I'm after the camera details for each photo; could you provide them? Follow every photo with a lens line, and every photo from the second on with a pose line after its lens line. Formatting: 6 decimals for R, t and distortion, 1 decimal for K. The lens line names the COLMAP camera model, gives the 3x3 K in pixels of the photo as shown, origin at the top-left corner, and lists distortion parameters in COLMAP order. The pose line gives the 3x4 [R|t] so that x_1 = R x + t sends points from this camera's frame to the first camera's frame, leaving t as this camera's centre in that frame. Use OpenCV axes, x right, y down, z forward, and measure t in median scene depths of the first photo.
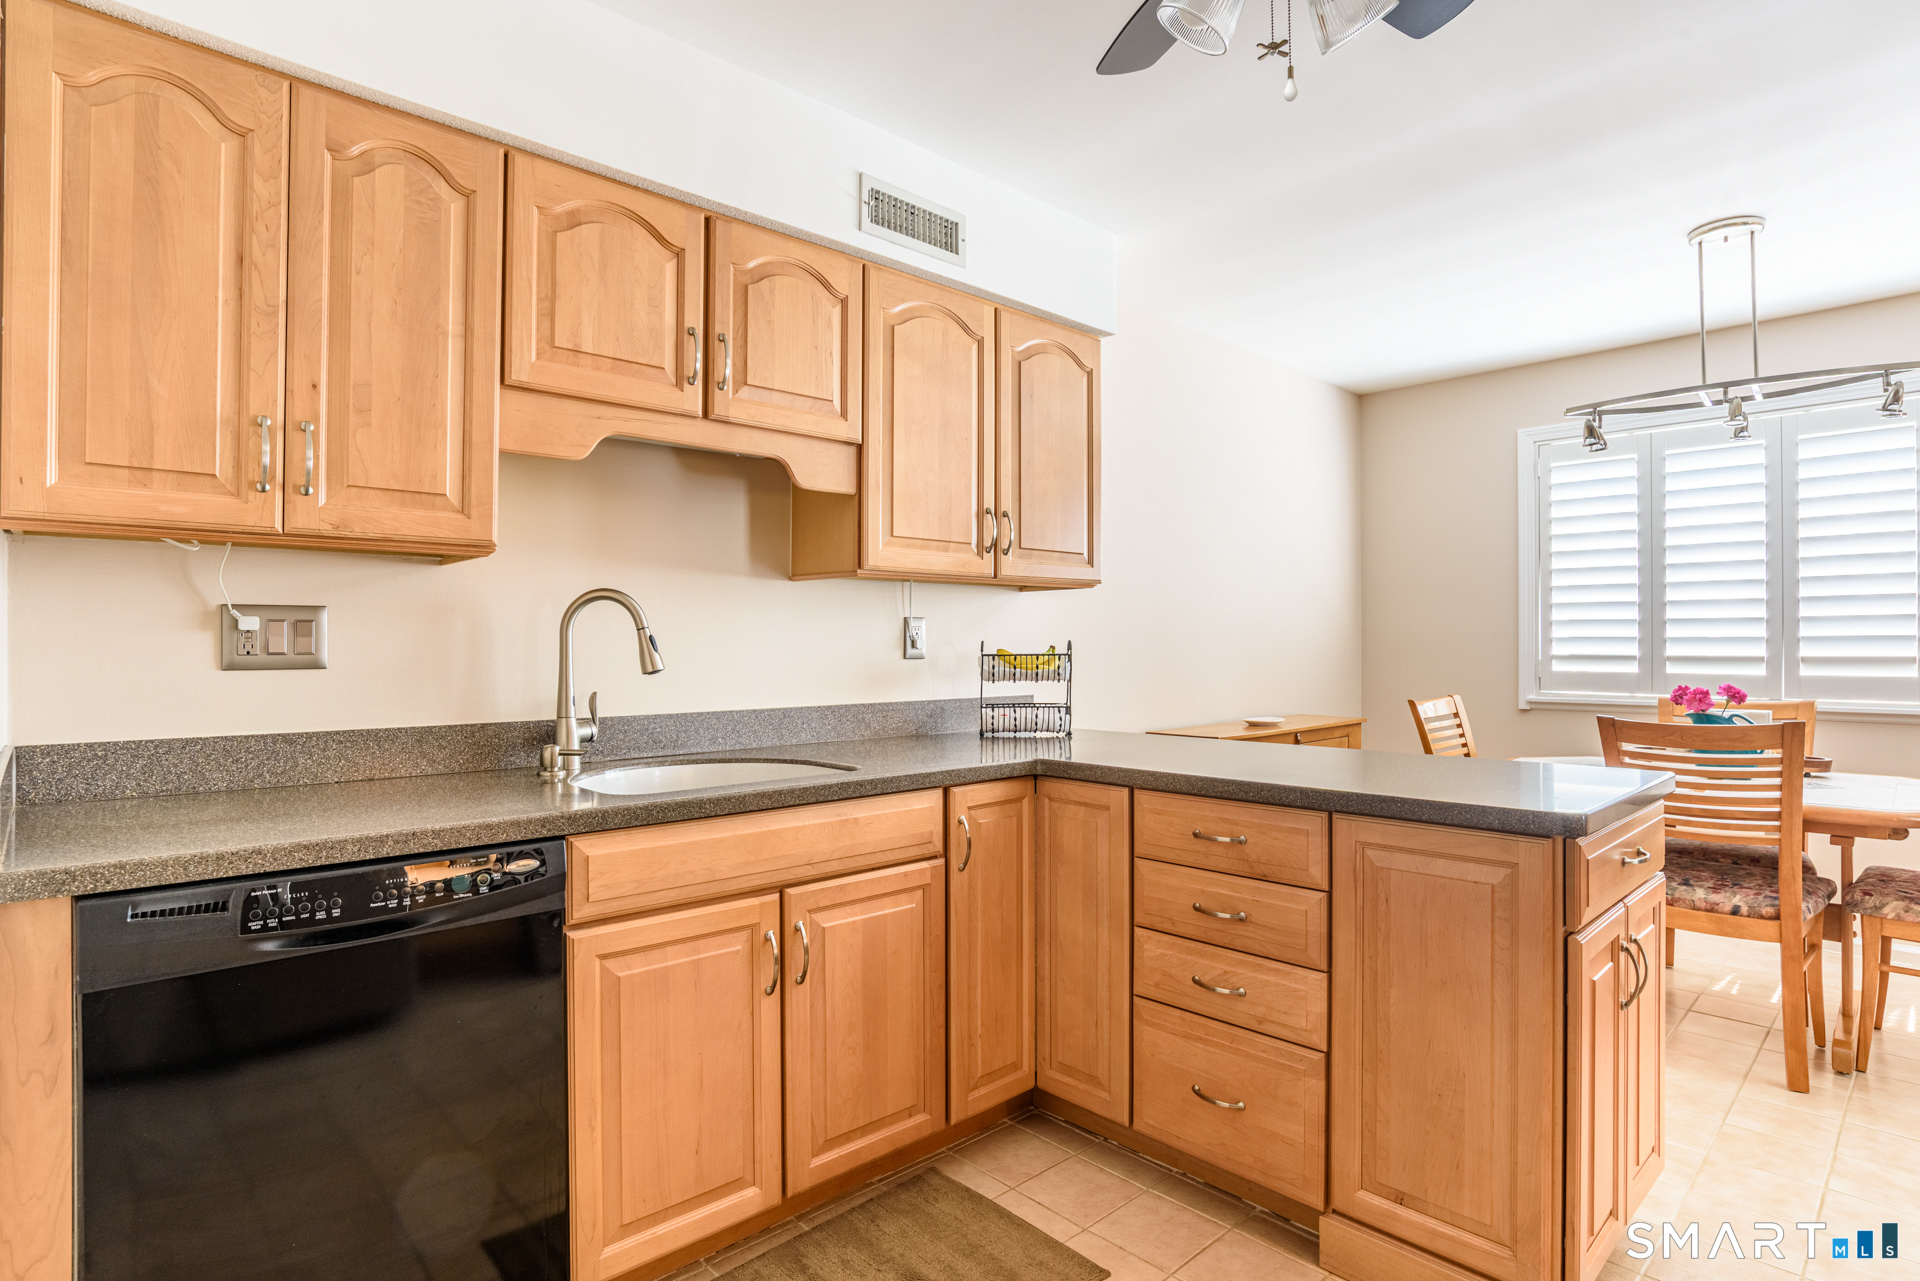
lens RADIAL K [[982.7, 0, 943.9], [0, 982.7, 643.6], [0, 0, 1]] dist [-0.041616, 0.015180]
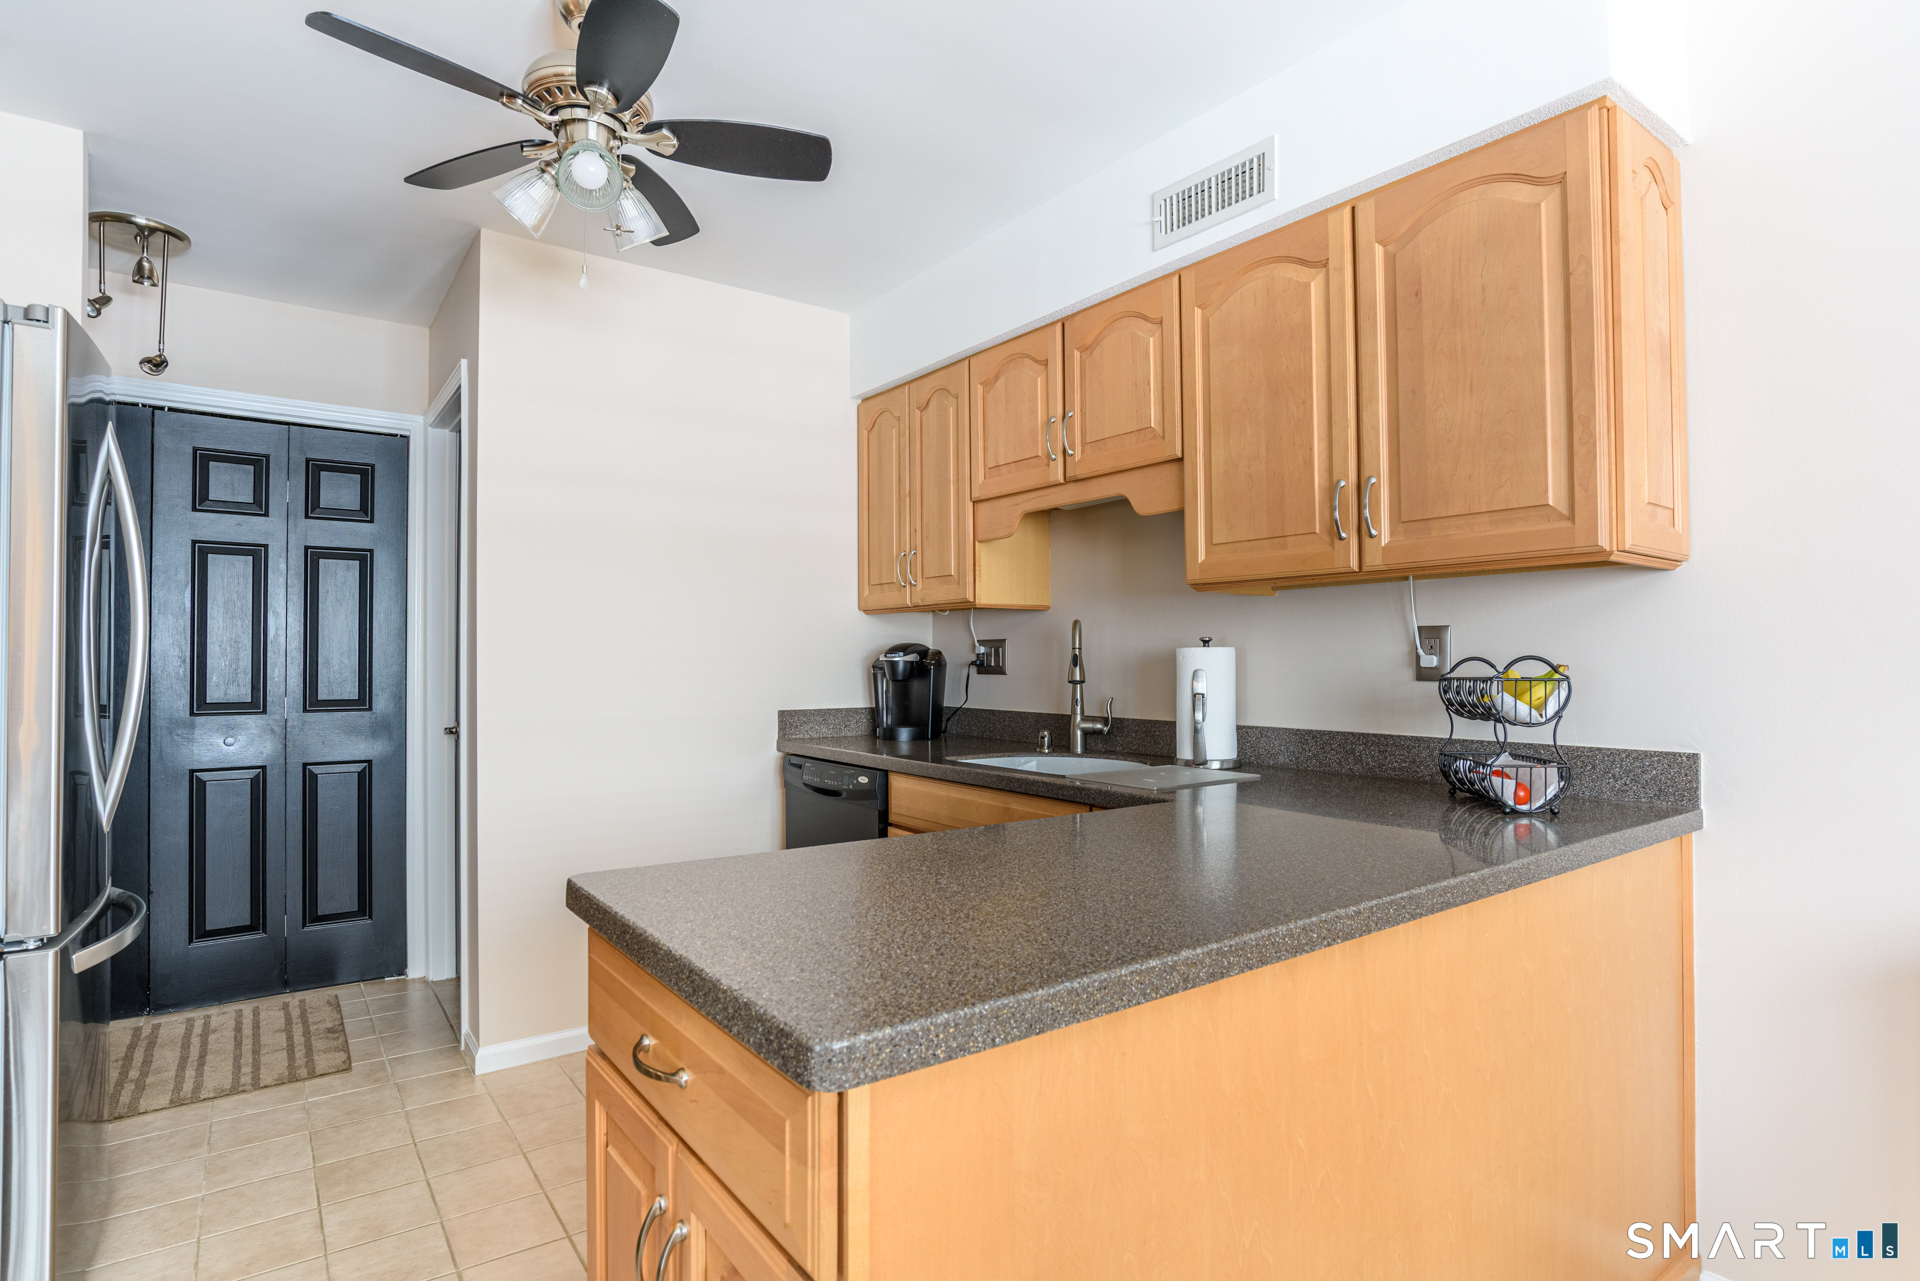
lens RADIAL K [[982.7, 0, 992.3], [0, 982.7, 644.4], [0, 0, 1]] dist [-0.041616, 0.015180]
pose [[-0.081311, -0.011639, -0.996621, 1.012148], [0.003704, 0.999921, -0.011980, -0.006451], [0.996682, -0.004666, -0.081262, 0.995968]]
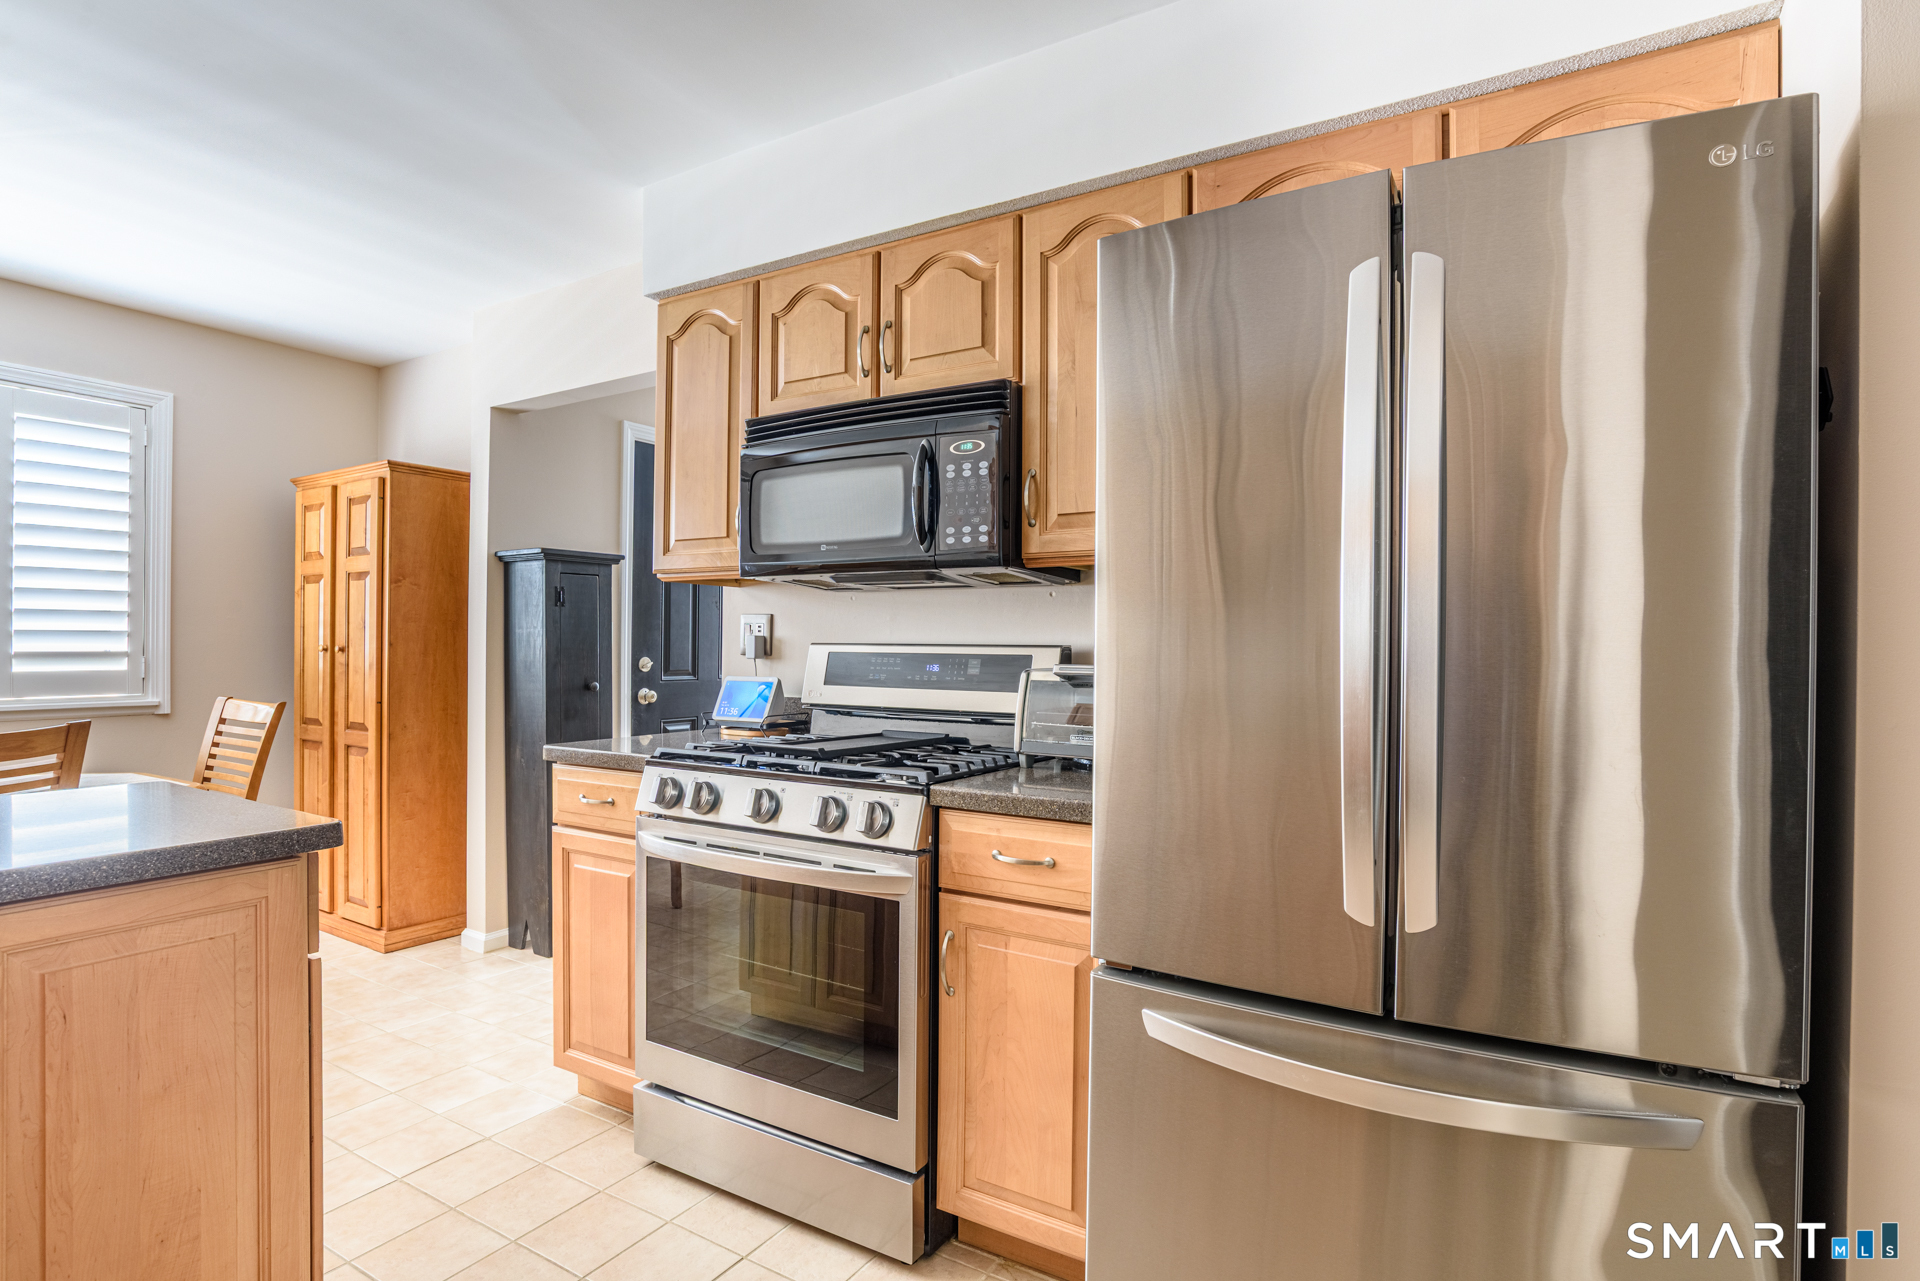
lens RADIAL K [[982.7, 0, 956.7], [0, 982.7, 642.5], [0, 0, 1]] dist [-0.041616, 0.015180]
pose [[-0.270052, 0.003838, 0.962838, -0.280373], [-0.009050, 0.999938, -0.006524, 0.002034], [-0.962803, -0.010476, -0.270001, 0.465155]]
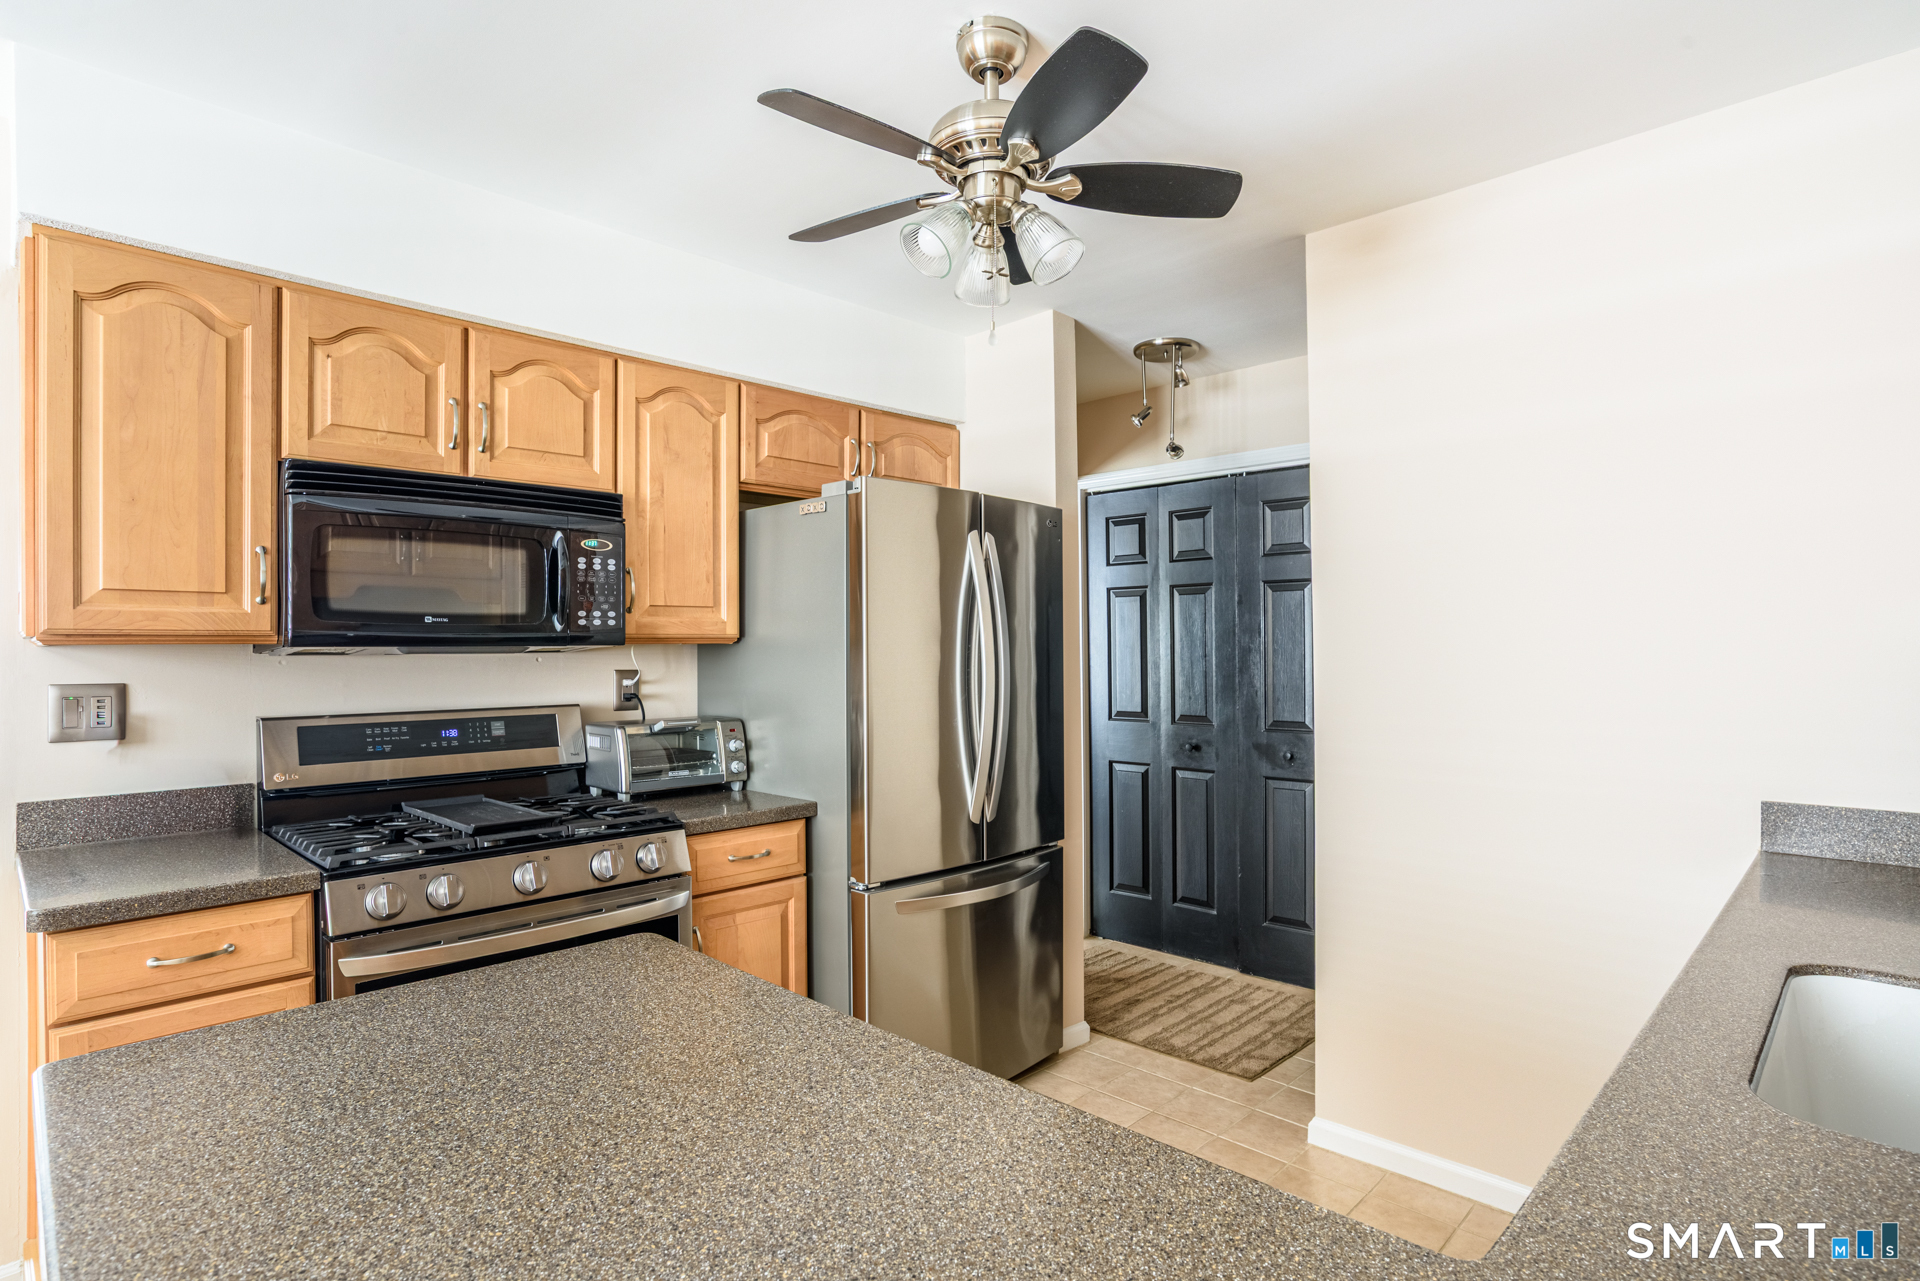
lens RADIAL K [[982.7, 0, 959.2], [0, 982.7, 641.6], [0, 0, 1]] dist [-0.041616, 0.015180]
pose [[-0.998924, 0.010485, -0.045177, 0.285470], [0.010871, 0.999906, -0.008305, -0.070062], [0.045086, -0.008787, -0.998944, 1.385472]]
